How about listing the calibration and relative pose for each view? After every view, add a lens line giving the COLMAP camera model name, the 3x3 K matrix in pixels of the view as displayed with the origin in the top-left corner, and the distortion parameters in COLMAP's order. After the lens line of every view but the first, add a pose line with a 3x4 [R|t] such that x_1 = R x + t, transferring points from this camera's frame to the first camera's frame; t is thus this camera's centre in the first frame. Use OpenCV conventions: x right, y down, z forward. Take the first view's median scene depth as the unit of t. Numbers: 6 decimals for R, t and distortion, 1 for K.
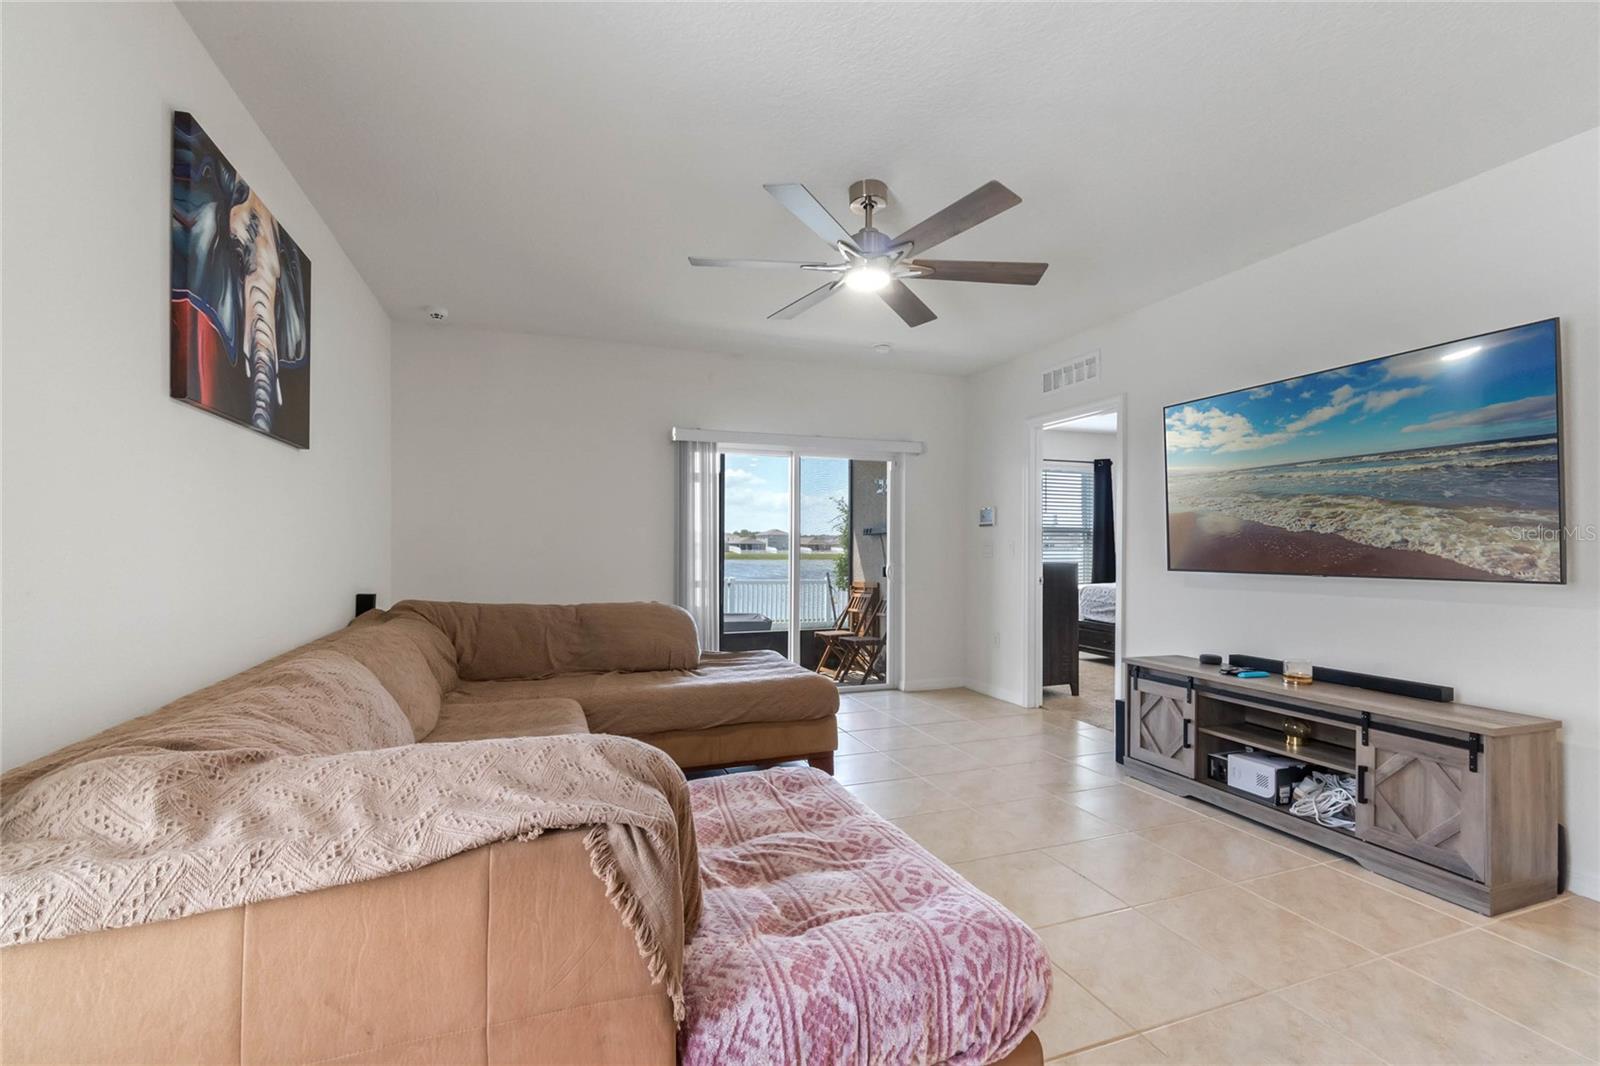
lens RADIAL K [[689.4, 0, 805.6], [0, 689.4, 544.9], [0, 0, 1]] dist [-0.000199, -0.000030]
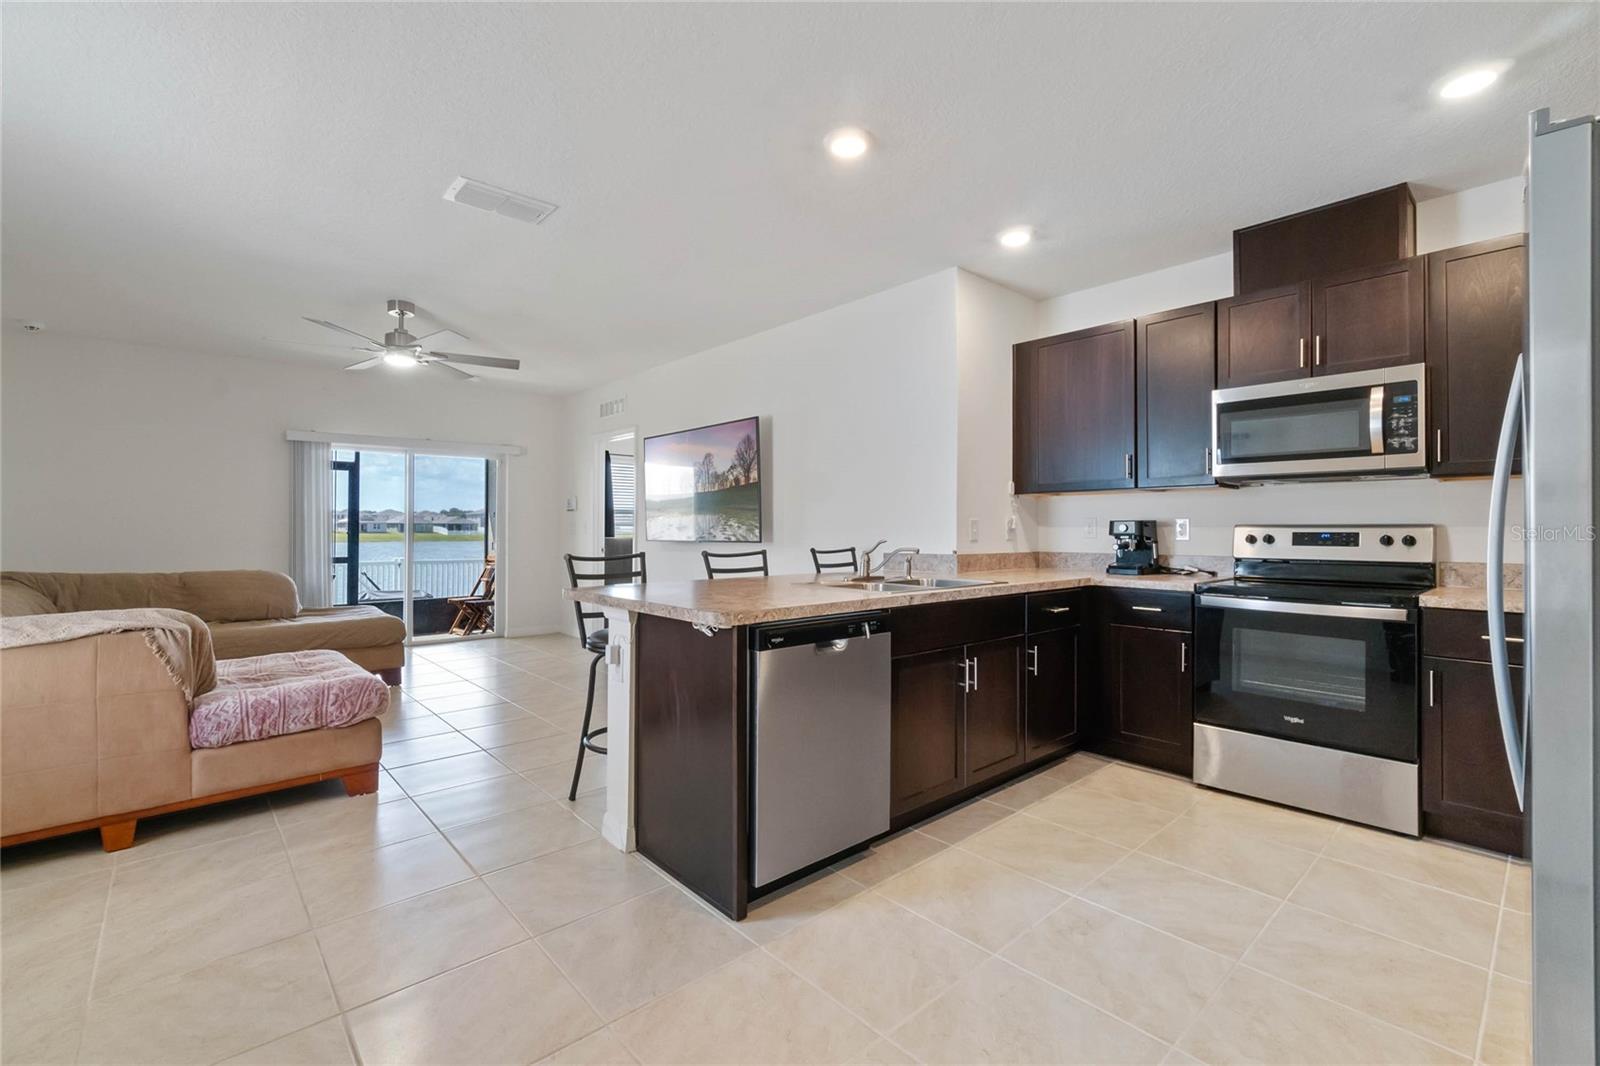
lens RADIAL K [[693.2, 0, 802.1], [0, 693.2, 521.9], [0, 0, 1]] dist [-0.000282, 0.000021]
pose [[0.931211, -0.000383, 0.364482, 0.335467], [0.001811, 0.999992, -0.003576, -0.000276], [-0.364477, 0.003990, 0.931204, -0.758339]]
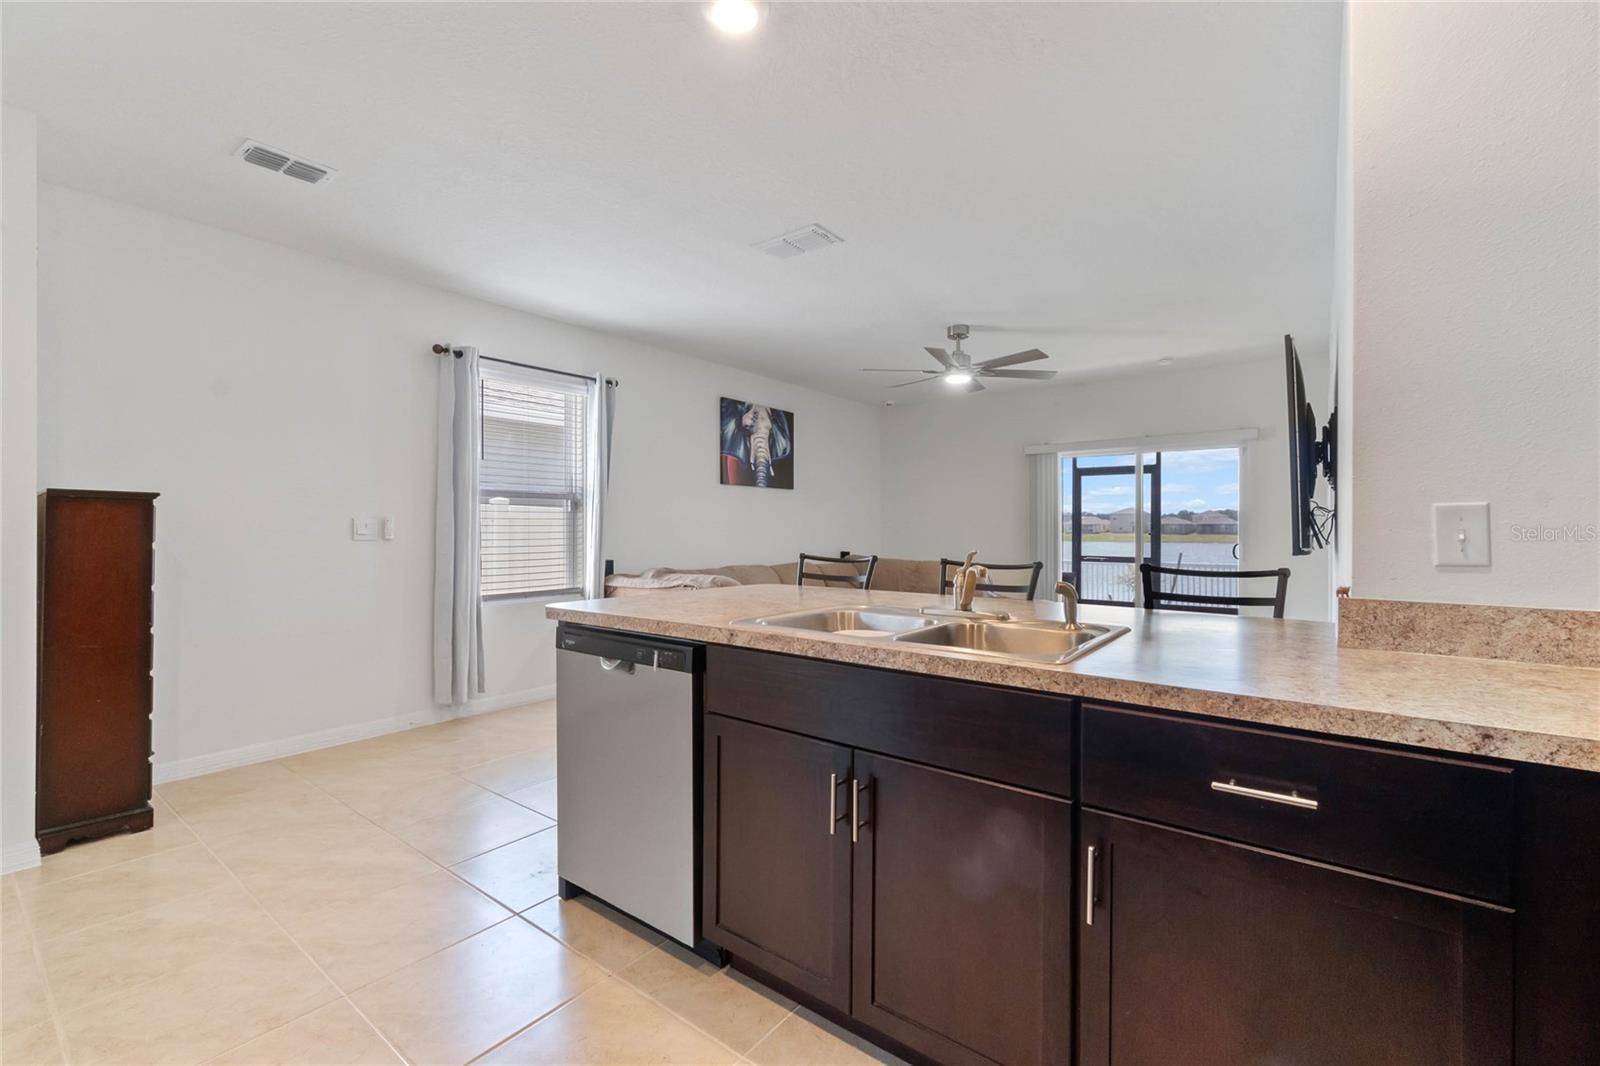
lens RADIAL K [[673.1, 0, 787.0], [0, 673.1, 527.3], [0, 0, 1]] dist [0.000334, 0.000056]
pose [[0.517590, -0.006364, -0.855605, 1.267092], [0.006850, 0.999971, -0.003294, 0.005274], [0.855601, -0.004156, 0.517619, -0.256451]]
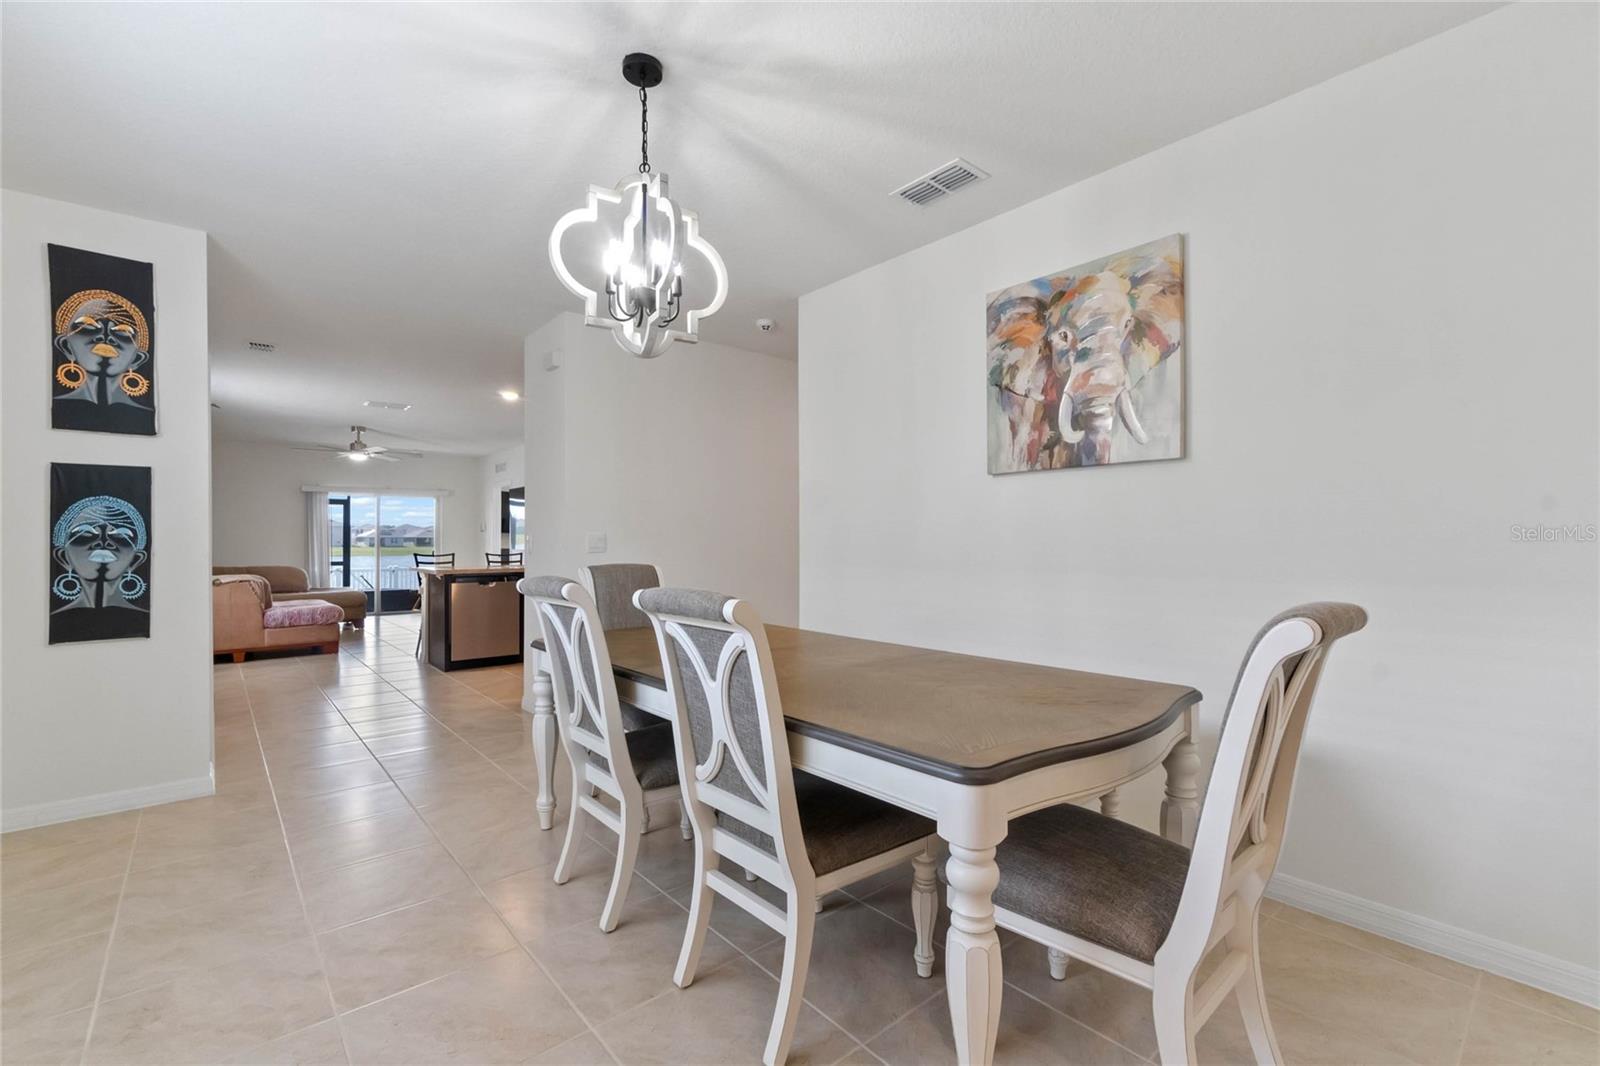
lens RADIAL K [[692.3, 0, 797.6], [0, 692.3, 541.4], [0, 0, 1]] dist [-0.001447, 0.000084]
pose [[0.939755, -0.005457, 0.341805, 0.805054], [0.003948, 0.999979, 0.005109, -0.007417], [-0.341826, -0.003452, 0.939757, -2.384079]]
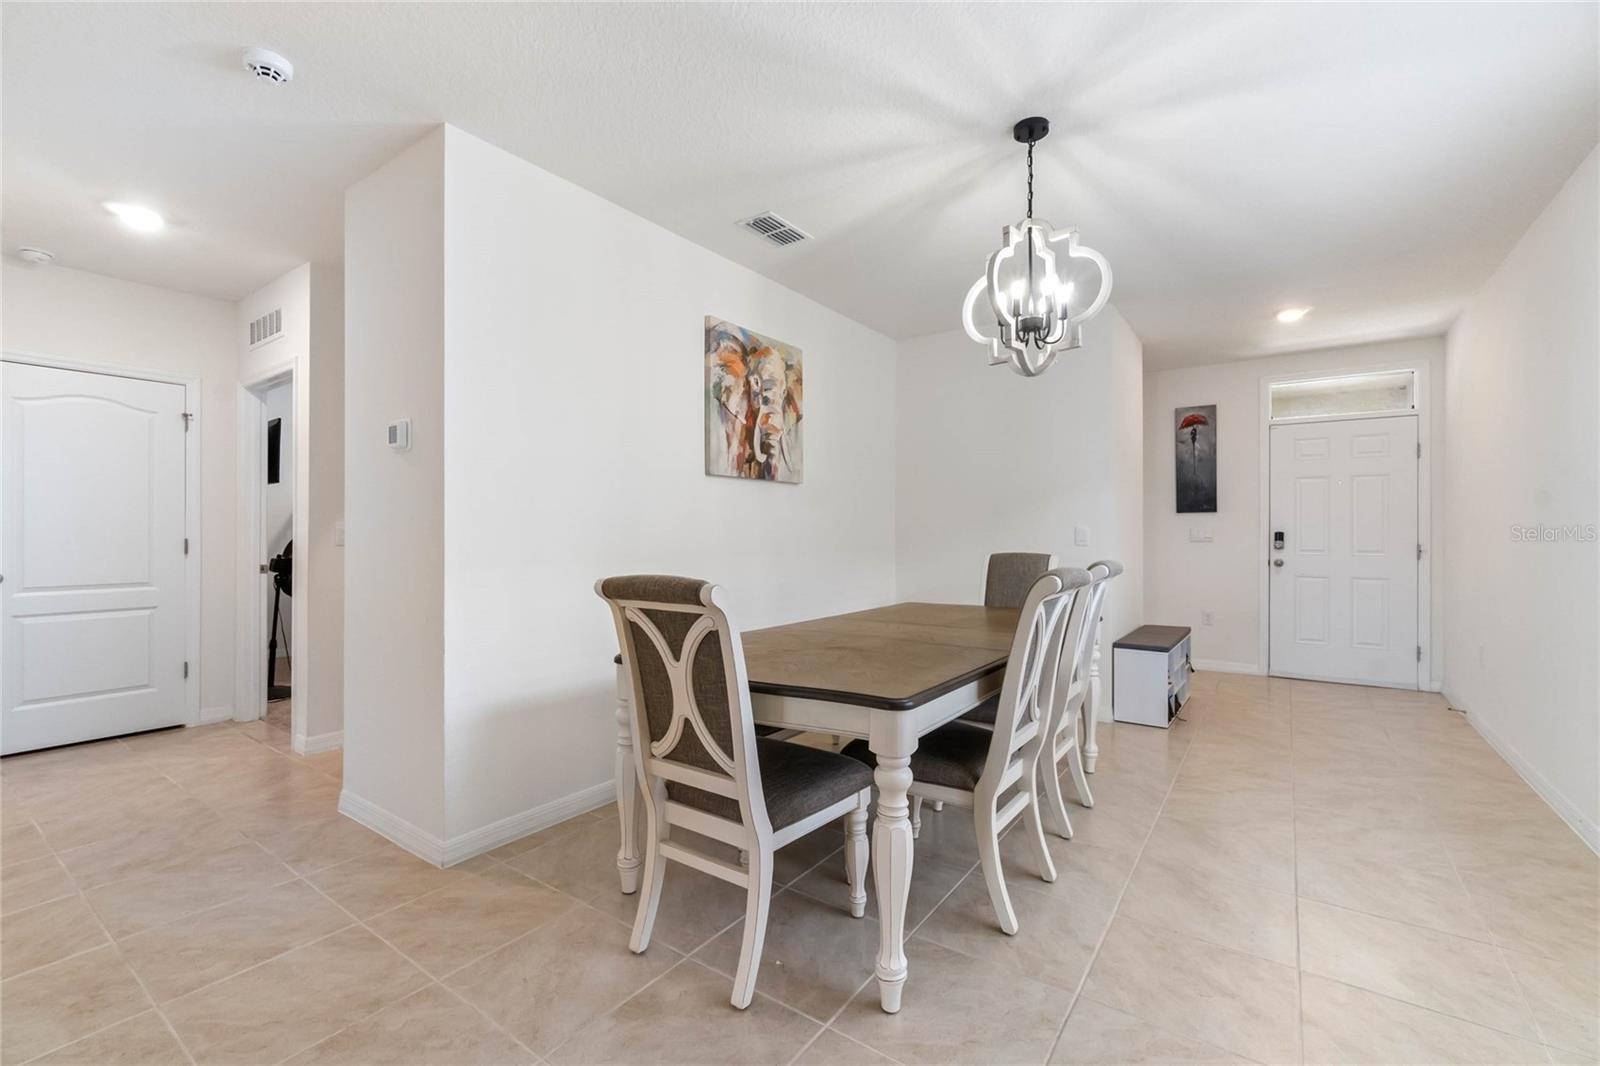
lens RADIAL K [[679.6, 0, 801.7], [0, 679.6, 533.1], [0, 0, 1]] dist [0.000842, 0.000204]
pose [[-0.555585, -0.004603, 0.831447, 0.387480], [-0.006807, 0.999976, 0.000987, -0.002909], [-0.831432, -0.005111, -0.555603, -1.024957]]
